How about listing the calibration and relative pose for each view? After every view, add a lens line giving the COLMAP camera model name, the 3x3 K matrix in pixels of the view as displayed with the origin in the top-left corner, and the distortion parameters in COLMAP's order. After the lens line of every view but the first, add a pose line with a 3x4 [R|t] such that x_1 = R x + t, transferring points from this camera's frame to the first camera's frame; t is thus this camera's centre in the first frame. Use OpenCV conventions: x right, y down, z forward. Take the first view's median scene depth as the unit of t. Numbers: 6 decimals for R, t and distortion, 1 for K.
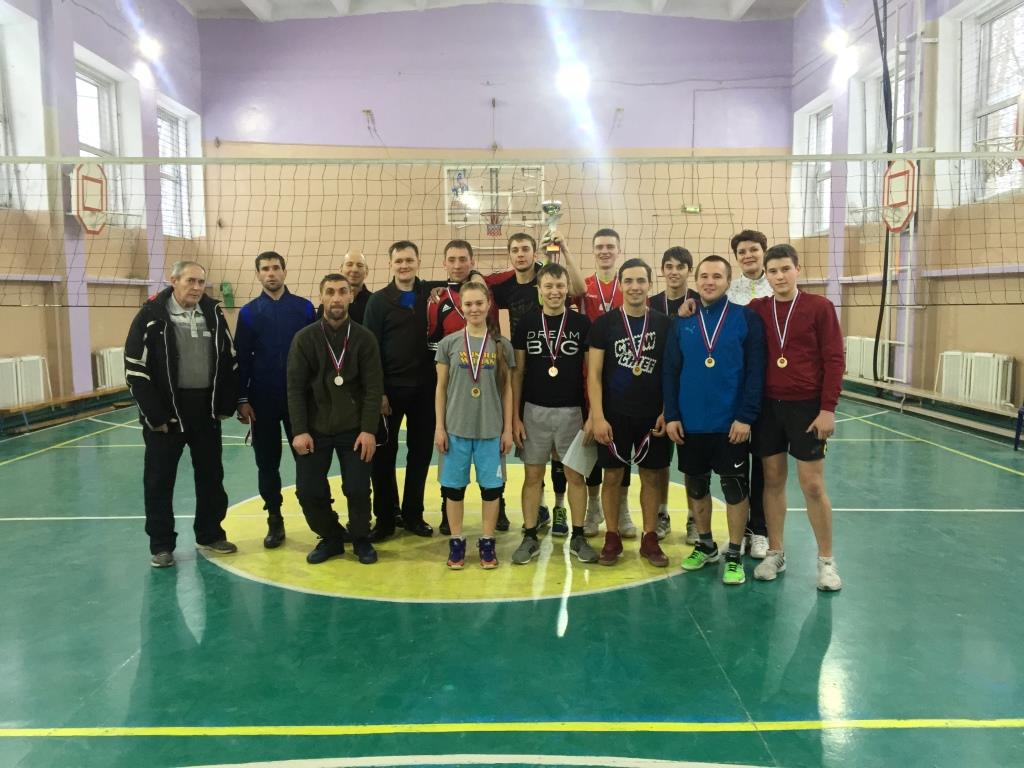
lens RADIAL K [[883.6, 0, 515.8], [0, 883.6, 379.9], [0, 0, 1]] dist [0.082231, -0.104254]
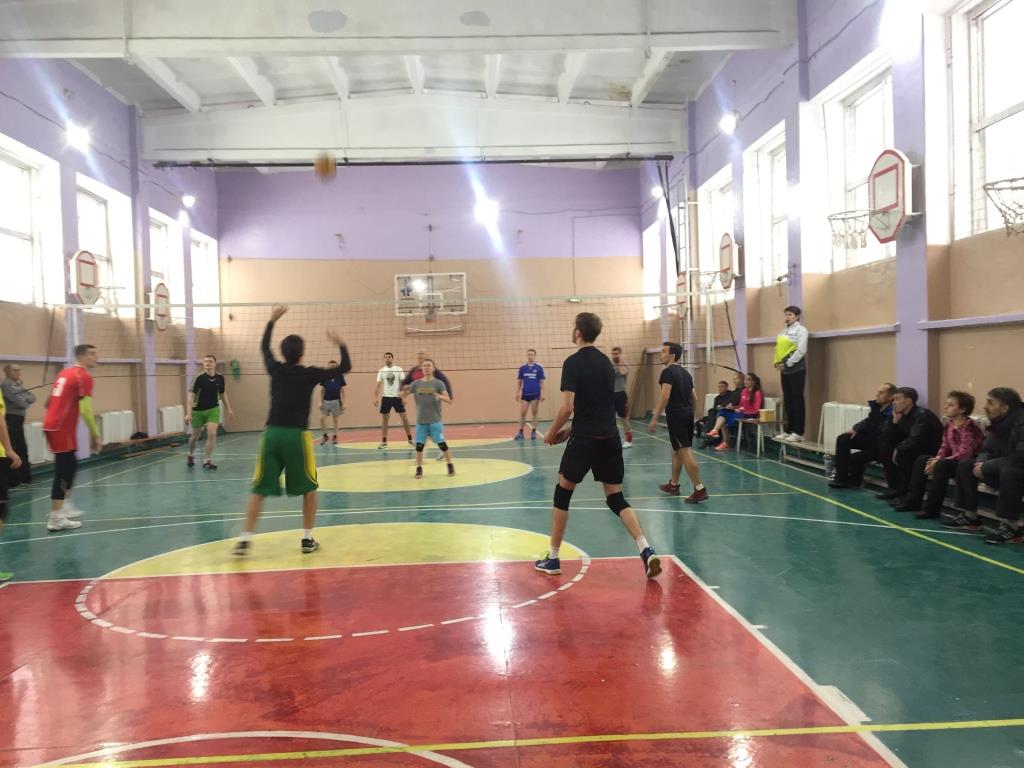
lens RADIAL K [[883.6, 0, 515.8], [0, 883.6, 379.9], [0, 0, 1]] dist [0.082231, -0.104254]
pose [[0.998579, -0.022377, 0.048373, 0.040325], [0.026014, 0.996775, -0.075914, 0.039054], [-0.046518, 0.077065, 0.995940, -0.407150]]
